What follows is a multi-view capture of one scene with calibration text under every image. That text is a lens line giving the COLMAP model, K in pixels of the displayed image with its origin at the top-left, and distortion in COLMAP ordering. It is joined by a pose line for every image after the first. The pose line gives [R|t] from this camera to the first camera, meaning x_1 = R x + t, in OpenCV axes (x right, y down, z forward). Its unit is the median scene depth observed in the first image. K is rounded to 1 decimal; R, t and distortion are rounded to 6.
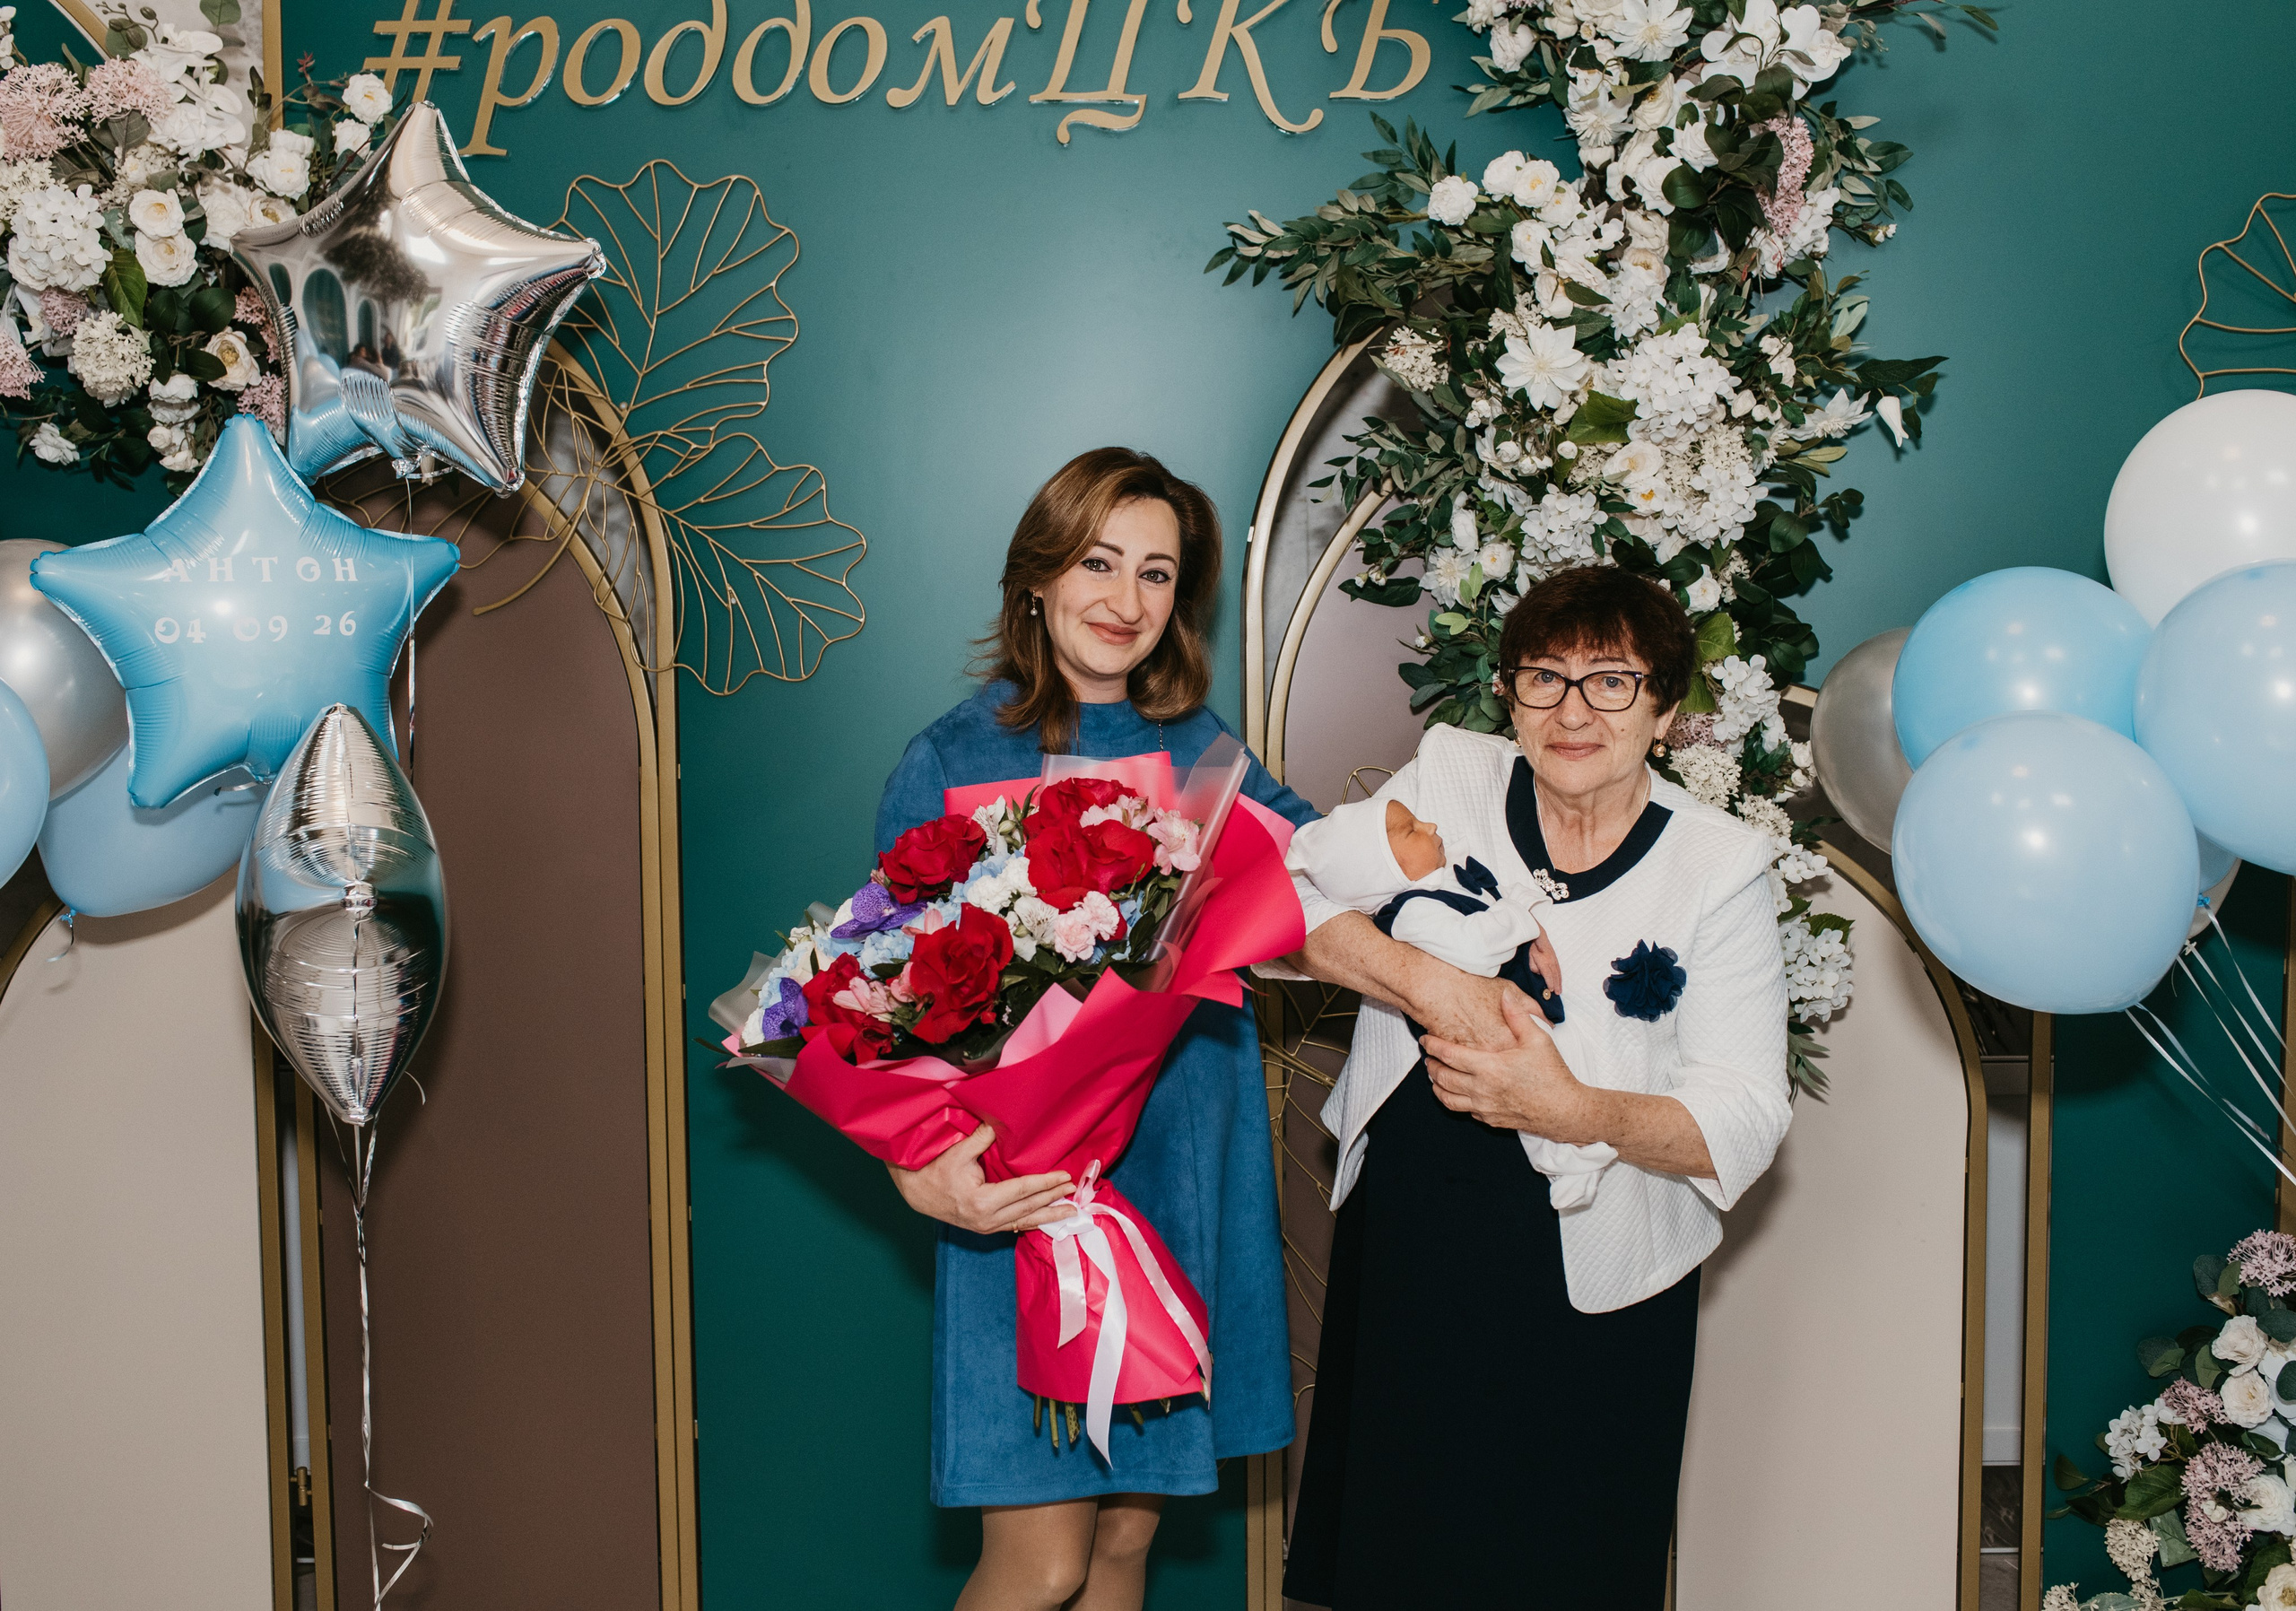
lens RADIAL K [[2358.5, 0, 1138.3], [0, 2358.5, 815.7], [0, 0, 1]] dist [-0.040948, 0.065359]
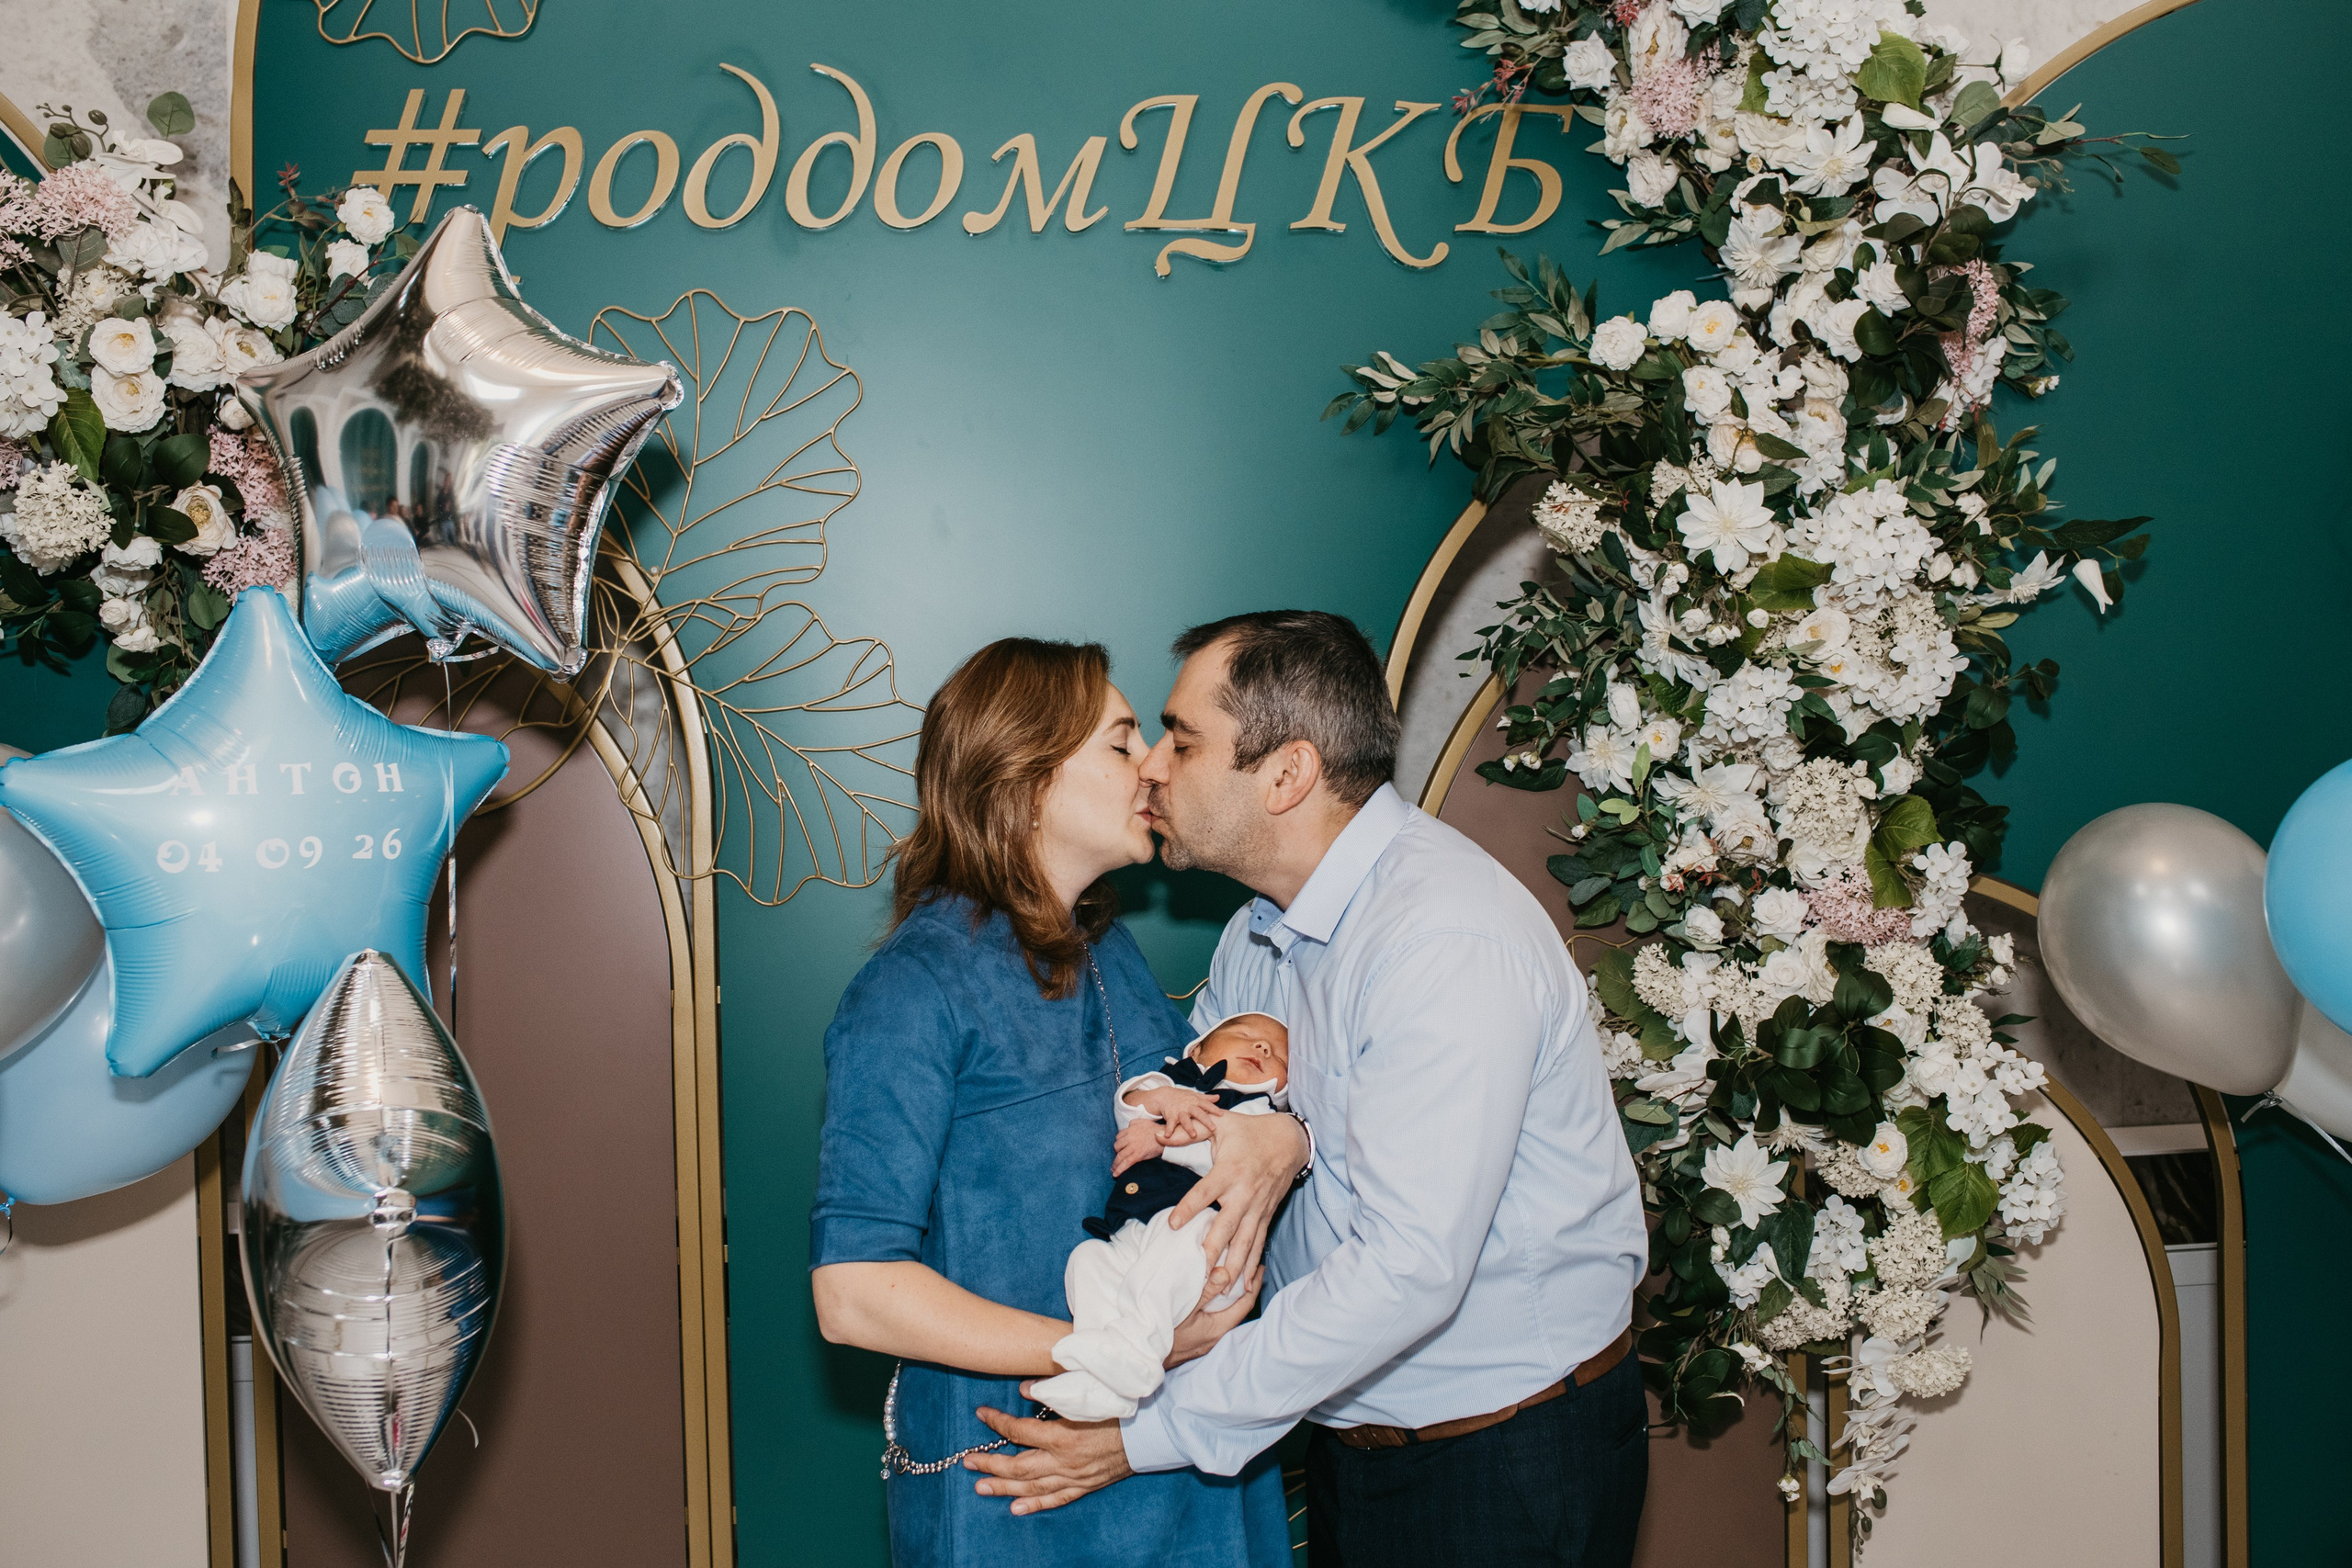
lens RADIAL K [[2322.2, 0, 1176.0], [0, 2322.2, 784.0], [0, 0, 1]] dist [-0.105769, 0.116457]
pose [[0.992353, -0.013740, 0.122665, -0.142225], [0.022619, 0.997199, -0.071286, -0.033938], [-0.121342, 0.073516, 0.989885, 0.157570]]
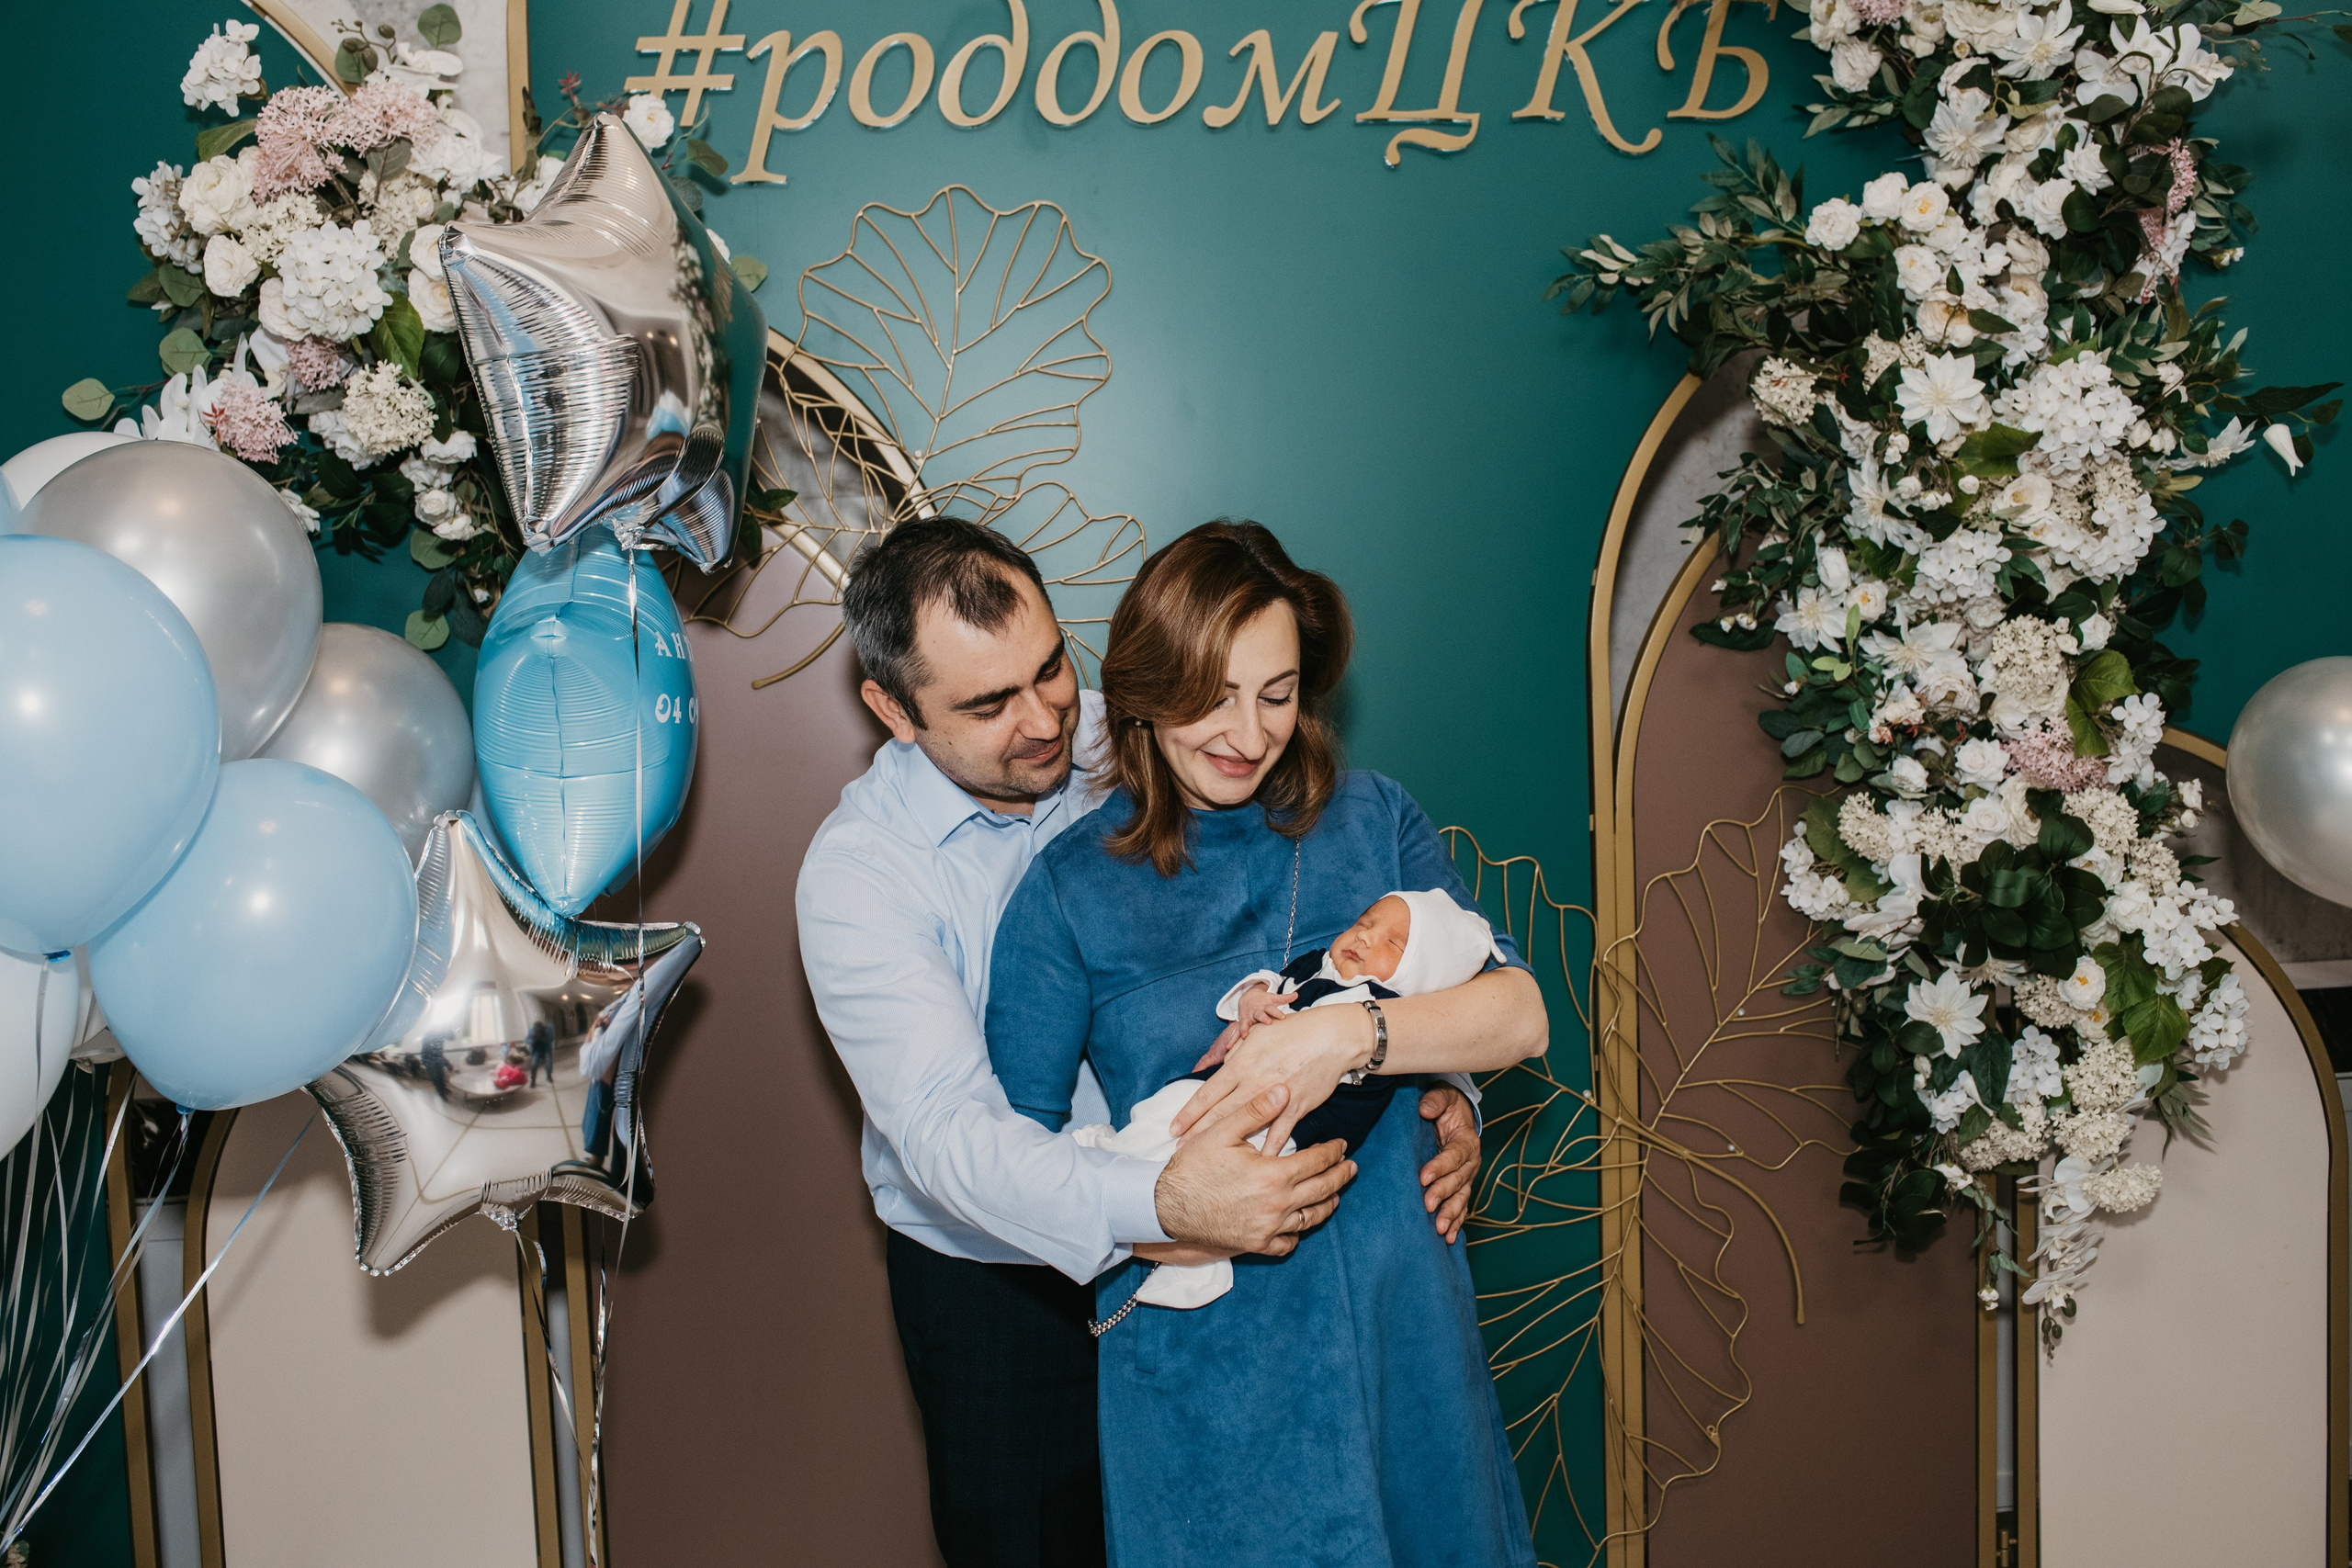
lens RADIAL K [[2287.2, 0, 1176.0], [0, 2287.2, 784.0], [0, 0, 1]] dist [-0.103838, 0.107144]
pose [[0.994048, -0.035054, 0.103152, -0.227672], [0.036709, 0.999225, -0.014185, -0.032613], [-0.102575, 0.017887, 0.994564, 0.124692]]
